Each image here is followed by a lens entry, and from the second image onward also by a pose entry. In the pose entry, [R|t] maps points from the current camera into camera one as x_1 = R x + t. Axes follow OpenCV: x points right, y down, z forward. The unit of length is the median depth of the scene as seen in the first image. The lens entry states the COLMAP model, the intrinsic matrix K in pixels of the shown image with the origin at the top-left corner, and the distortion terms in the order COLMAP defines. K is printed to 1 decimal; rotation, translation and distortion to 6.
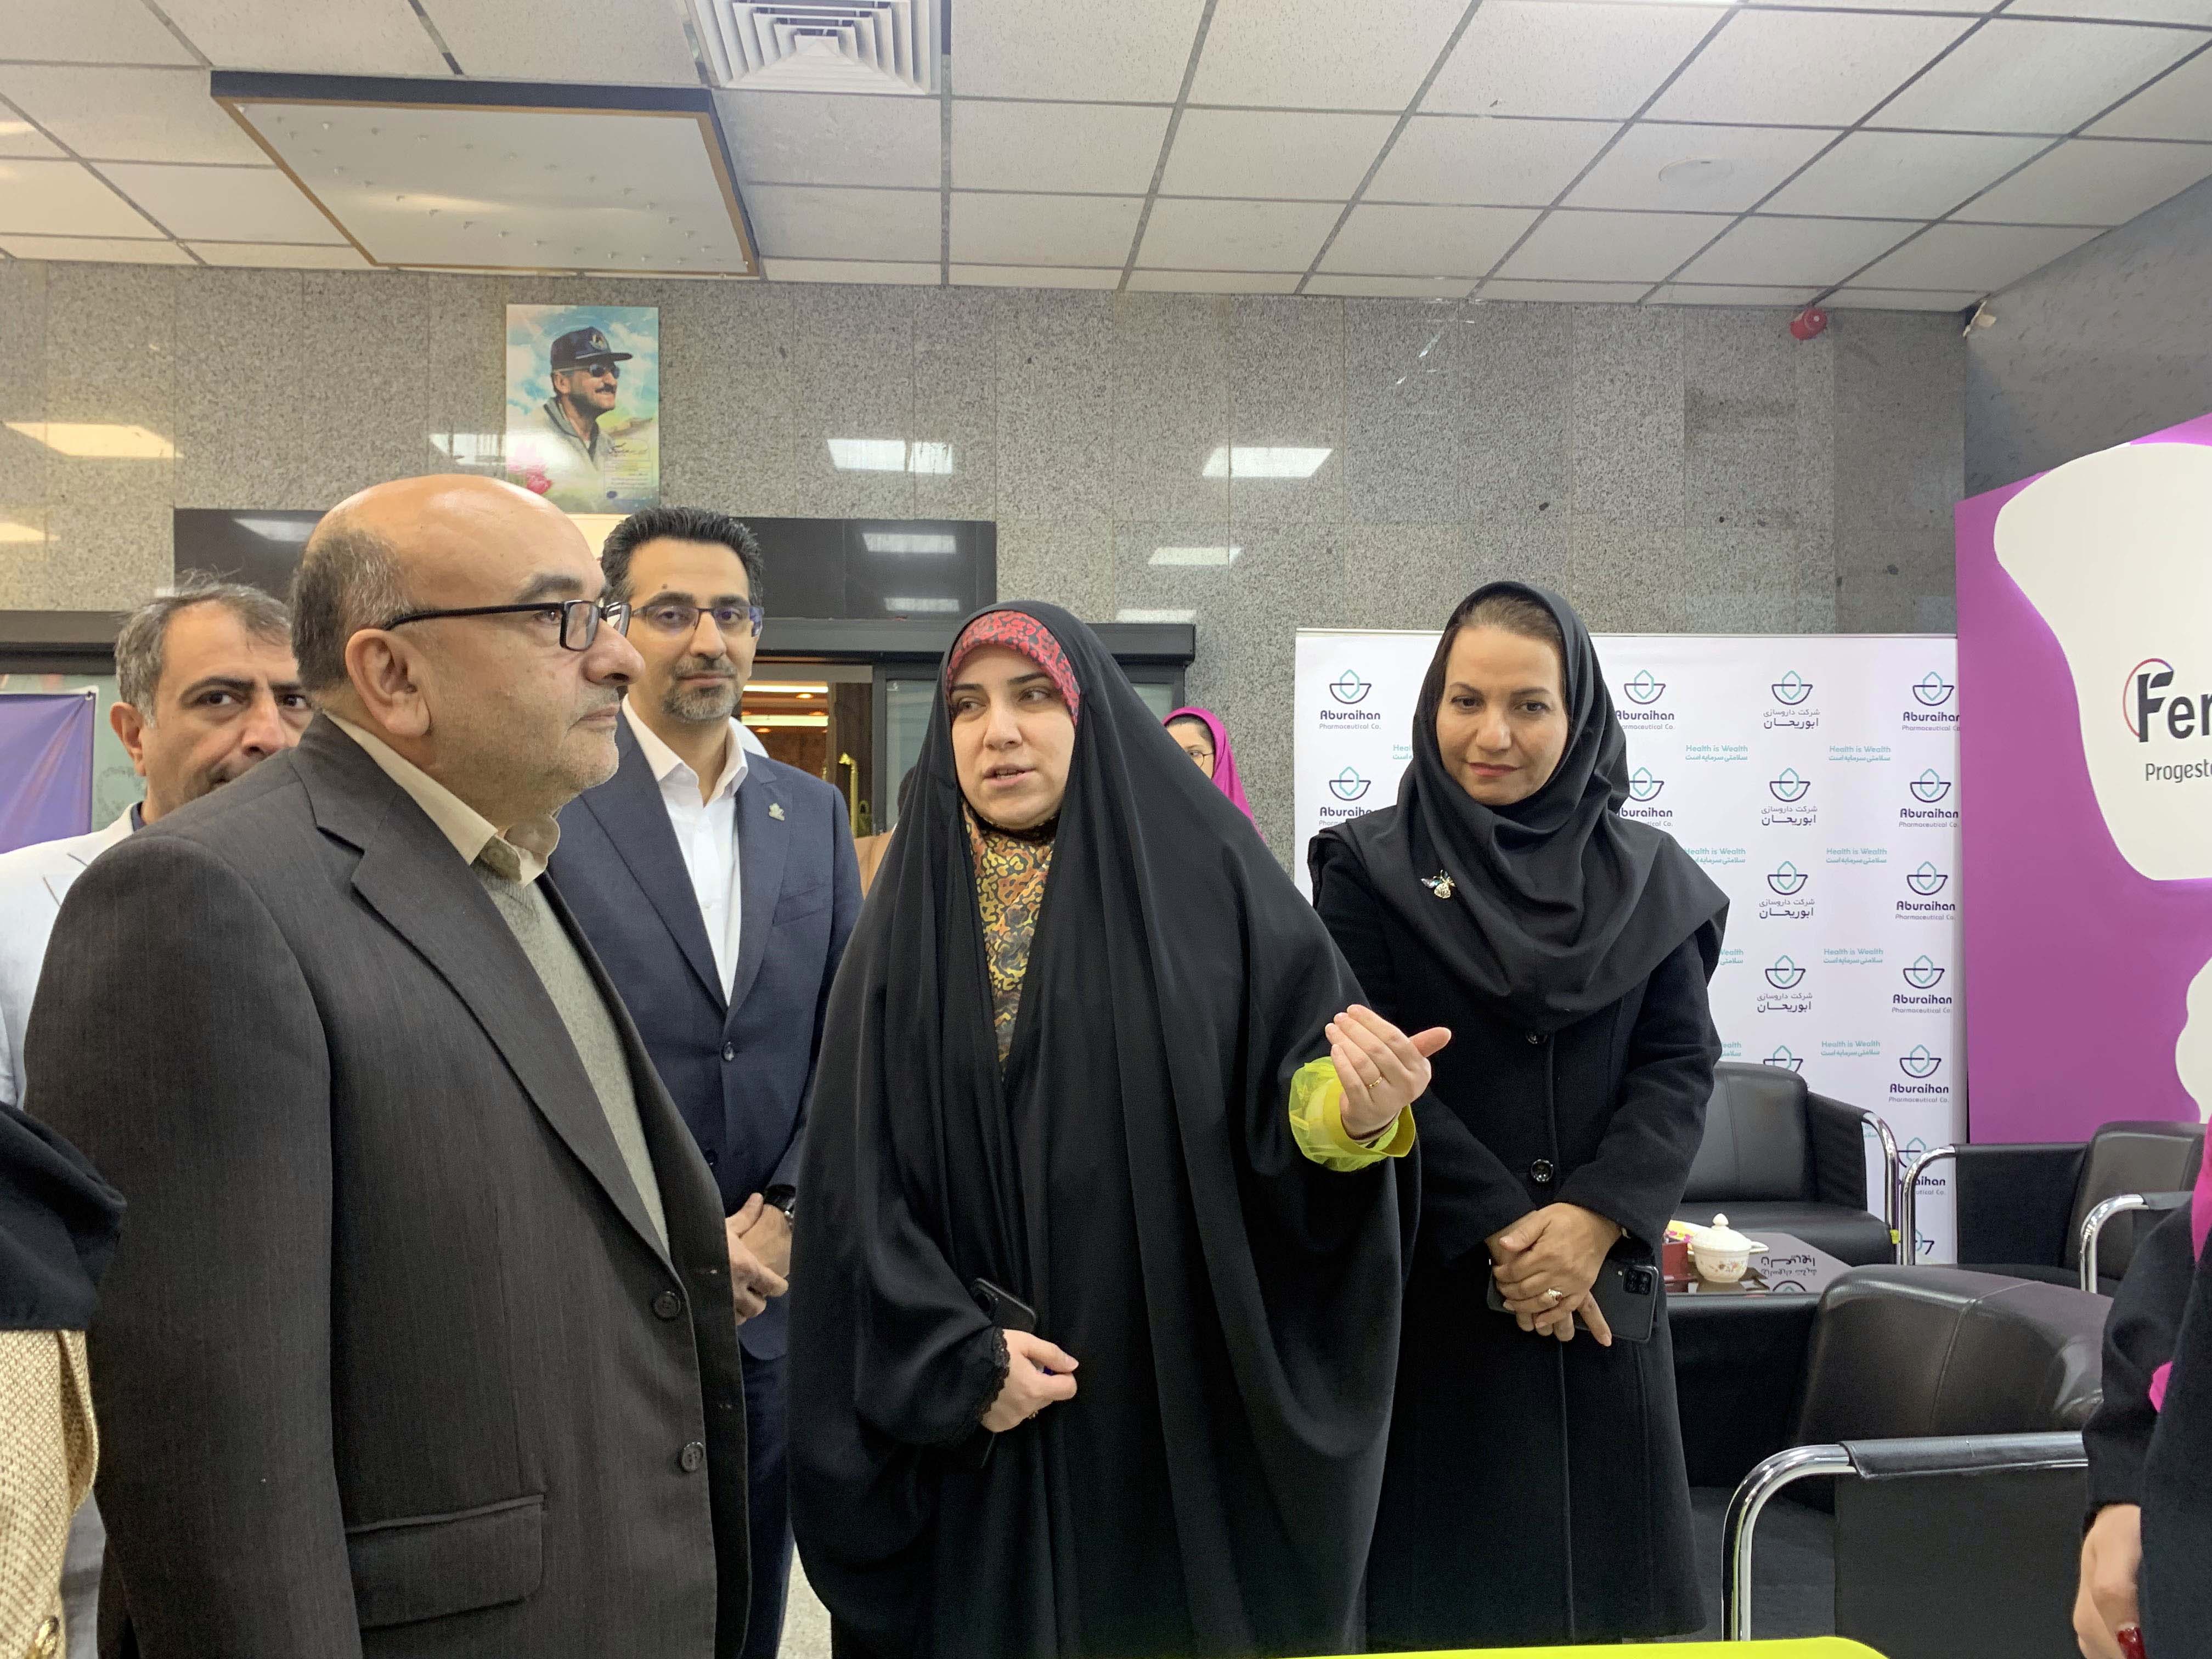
lens RADIAL K [[1629.3, 0, 1106.0], [0, 1629.3, 829.5], [0, 0, 1]] dist [0.079632, -0.118665]
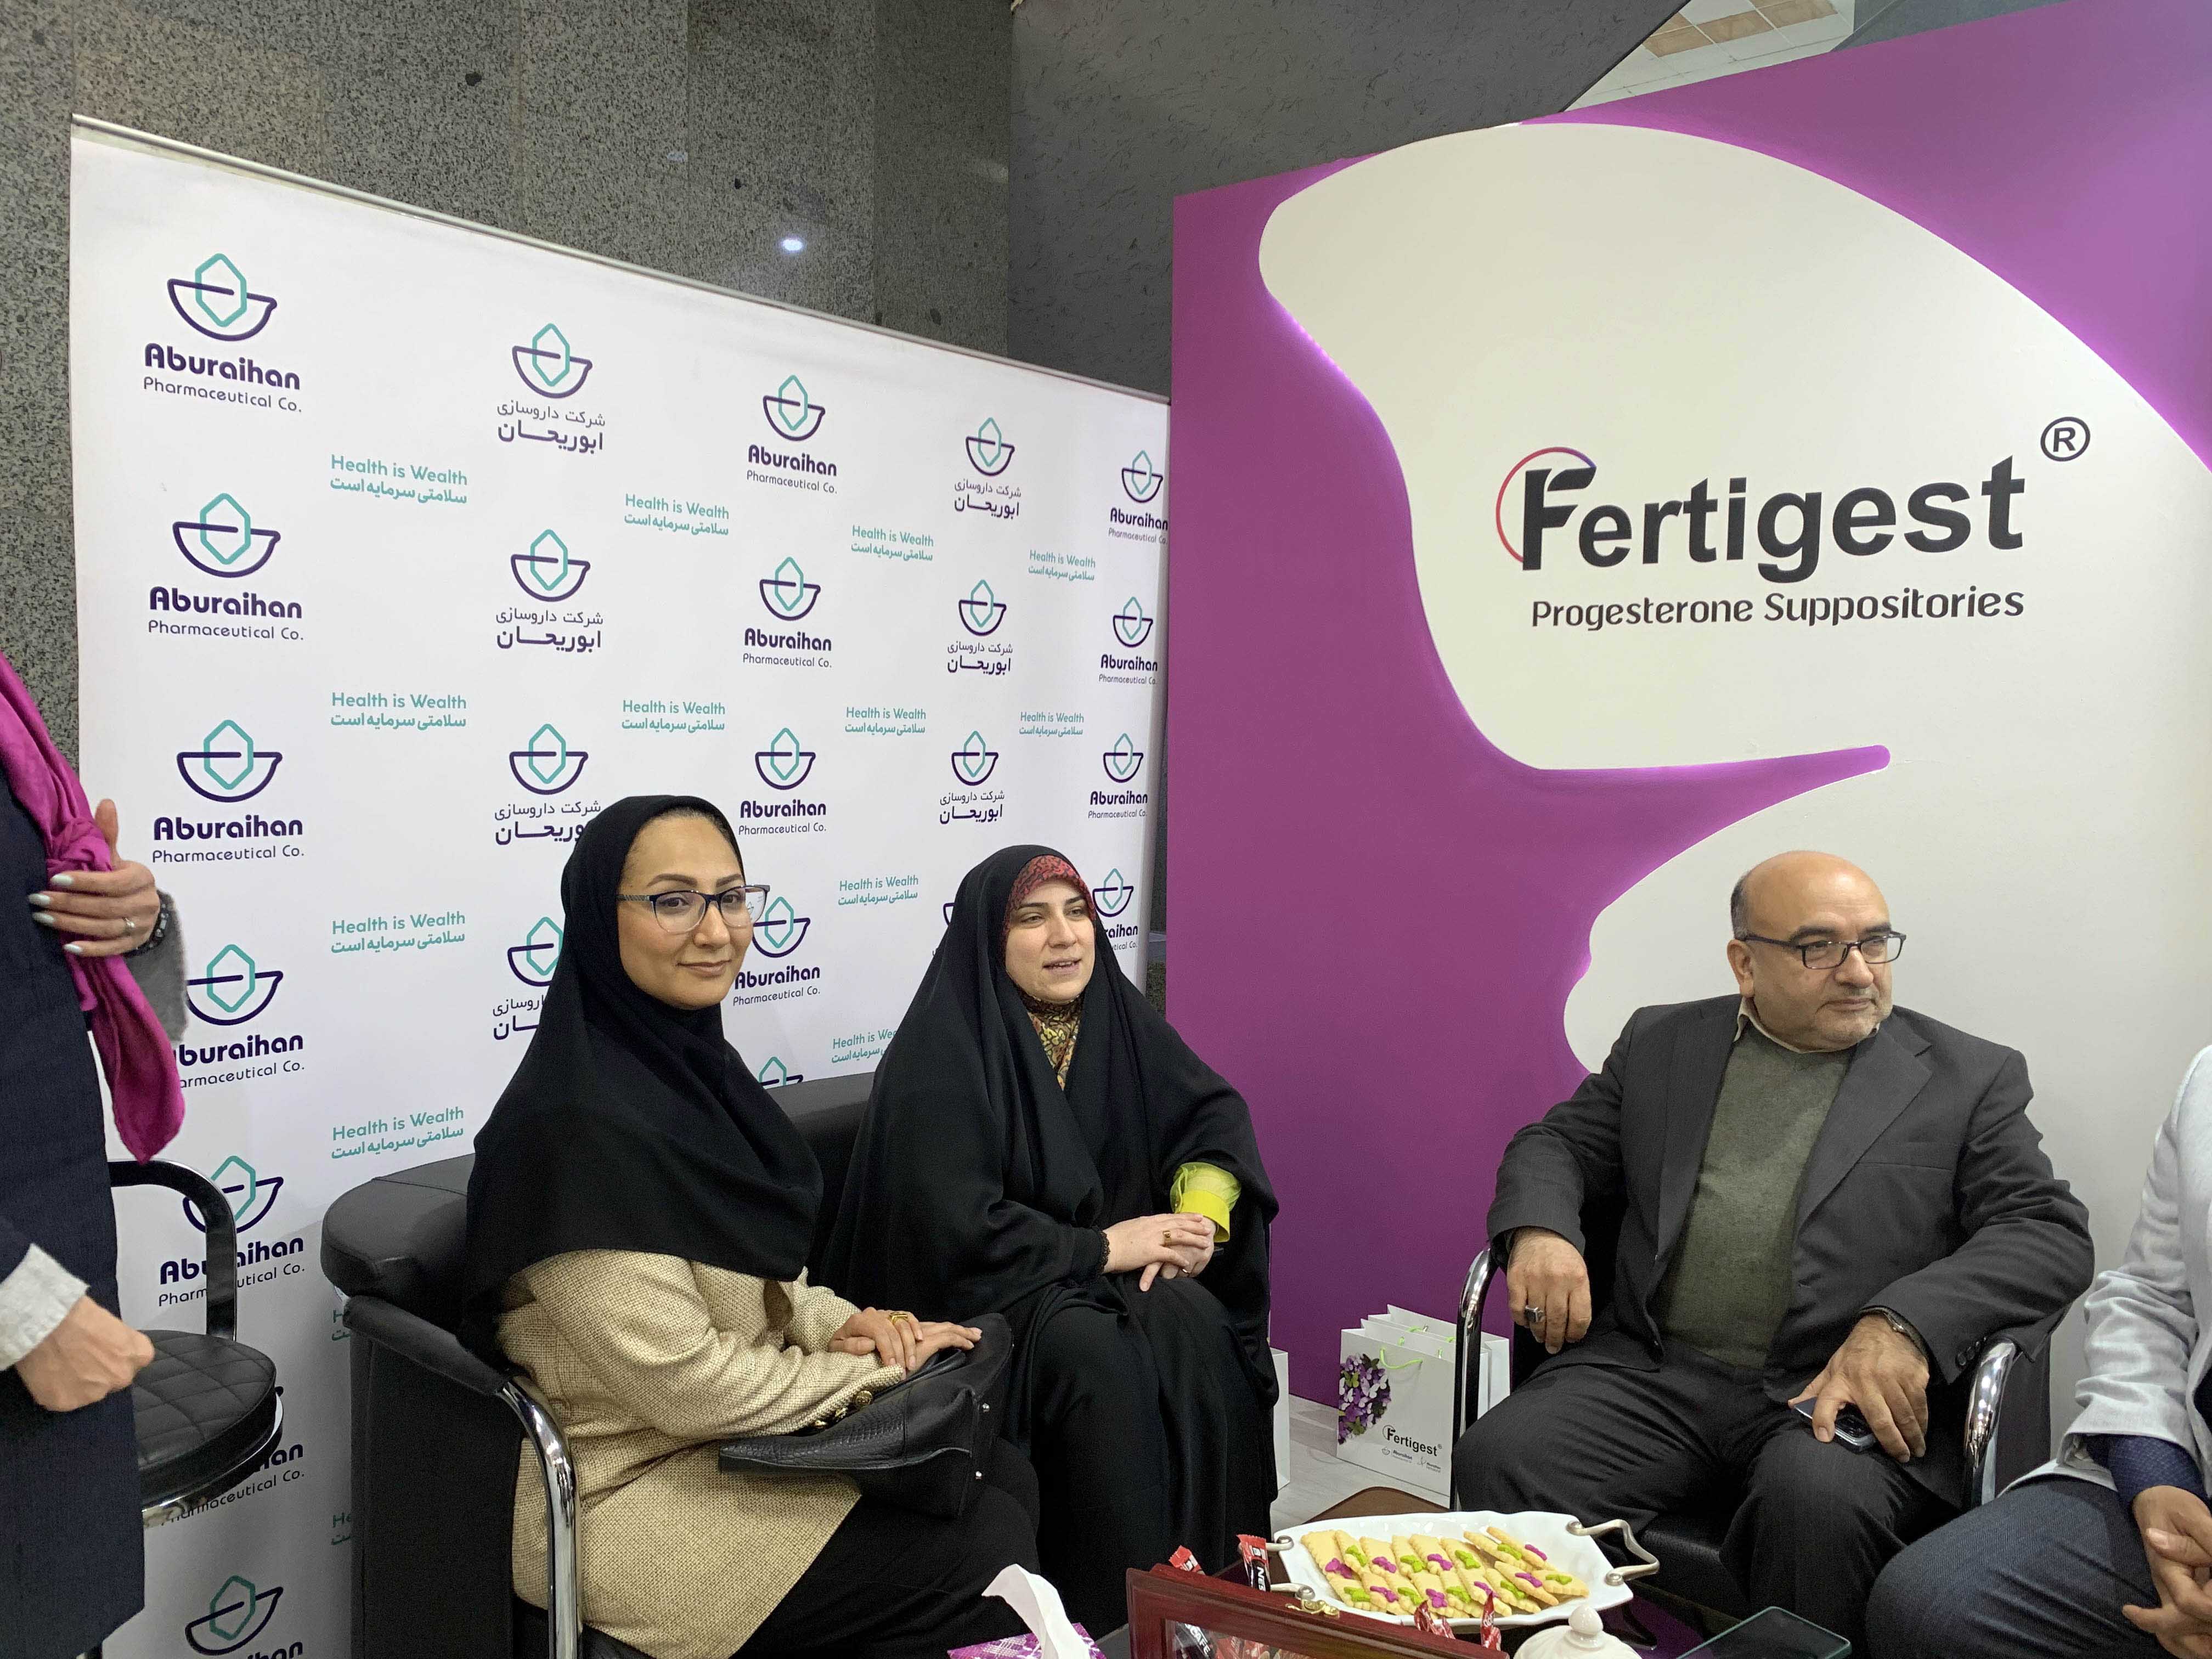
lens RADIAL K [[1664.5, 0, 1106.0], [0, 1664.5, 829.5], [0, 0, 1]] dist [-0.004712, -0.011975]
pose [[0.680628, -0.039730, 0.731551, -0.006334], [-0.027167, 0.996473, 0.079394, 0.004292], [-0.732126, -0.073912, 0.677148, 0.545735]]
